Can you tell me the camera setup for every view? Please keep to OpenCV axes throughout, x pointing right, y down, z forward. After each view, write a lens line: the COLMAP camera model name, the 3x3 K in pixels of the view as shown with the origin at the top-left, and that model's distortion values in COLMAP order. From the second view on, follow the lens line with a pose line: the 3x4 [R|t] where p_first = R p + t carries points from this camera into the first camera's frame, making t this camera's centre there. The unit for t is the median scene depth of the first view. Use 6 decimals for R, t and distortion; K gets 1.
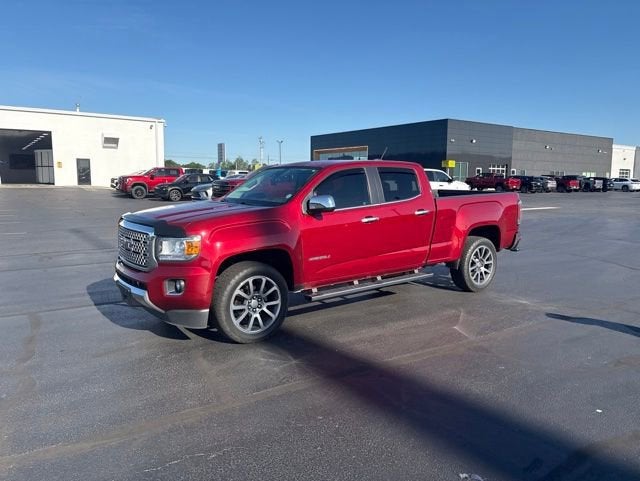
lens RADIAL K [[485.5, 0, 320.0], [0, 485.5, 240.5], [0, 0, 1]] dist [0.057575, -0.063020]
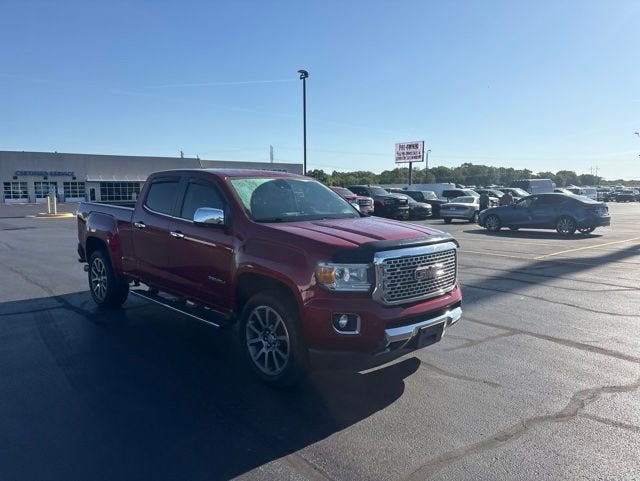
lens RADIAL K [[485.5, 0, 320.0], [0, 485.5, 240.5], [0, 0, 1]] dist [0.057575, -0.063020]
pose [[-0.115809, -0.116372, 0.986431, -0.840526], [0.128444, 0.983020, 0.131049, -0.126113], [-0.984932, 0.141878, -0.098895, 0.894824]]
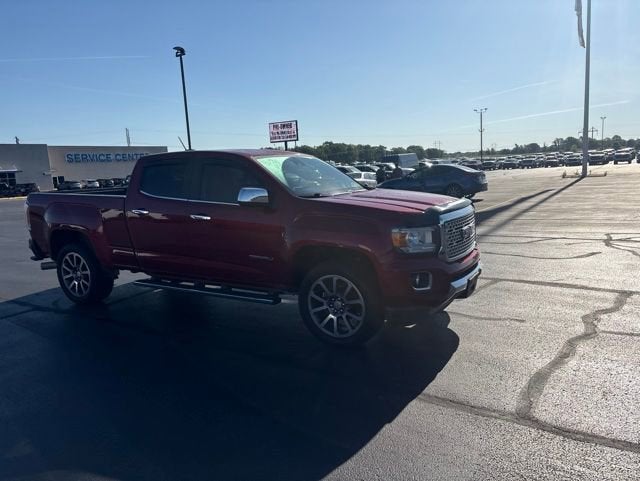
lens RADIAL K [[485.5, 0, 320.0], [0, 485.5, 240.5], [0, 0, 1]] dist [0.057575, -0.063020]
pose [[-0.379436, -0.133579, 0.915524, -0.823671], [0.161322, 0.964813, 0.207630, -0.155692], [-0.911045, 0.226477, -0.344536, 1.136063]]
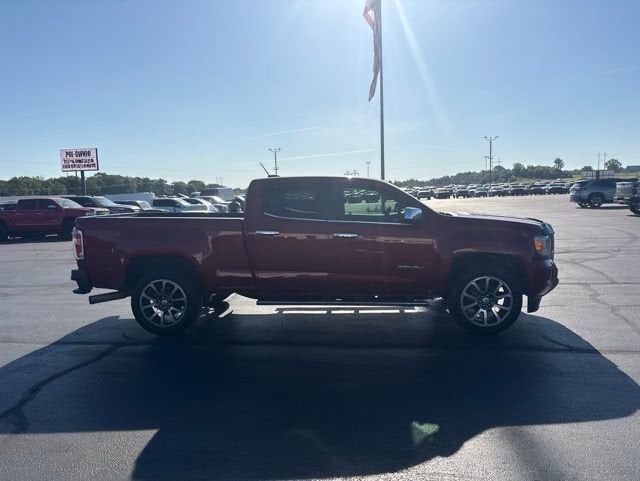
lens RADIAL K [[485.5, 0, 320.0], [0, 485.5, 240.5], [0, 0, 1]] dist [0.057575, -0.063020]
pose [[-0.735768, -0.055667, 0.674941, -0.592845], [0.109000, 0.973889, 0.199146, -0.224005], [-0.668404, 0.220094, -0.710489, 1.649632]]
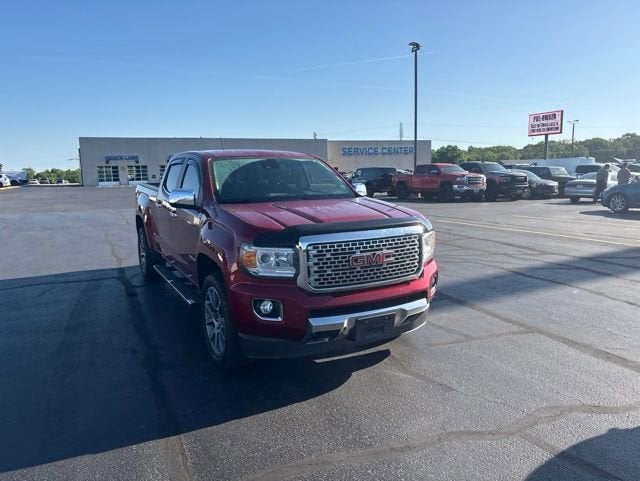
lens RADIAL K [[485.8, 0, 312.8], [0, 485.8, 239.8], [0, 0, 1]] dist [0.007435, -0.001512]
pose [[0.162573, -0.157468, 0.974050, -0.806987], [0.147797, 0.979932, 0.133751, -0.096358], [-0.975565, 0.122217, 0.182583, 0.677632]]
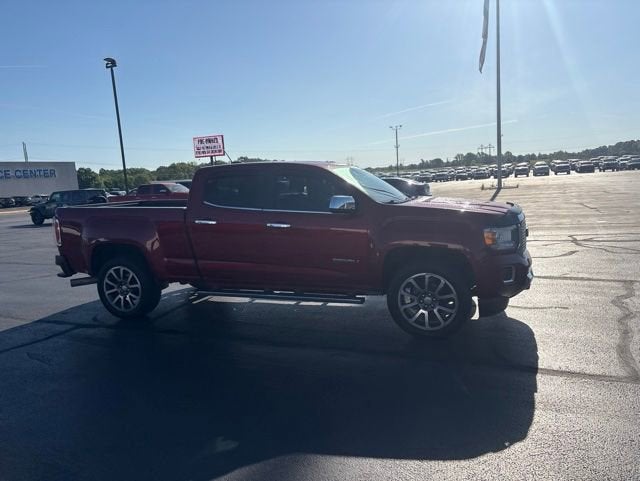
lens RADIAL K [[485.5, 0, 320.0], [0, 485.5, 240.5], [0, 0, 1]] dist [0.057575, -0.063020]
pose [[-0.532357, -0.092220, 0.841482, -0.758101], [0.157612, 0.965869, 0.205564, -0.189936], [-0.831718, 0.242061, -0.499651, 1.375059]]
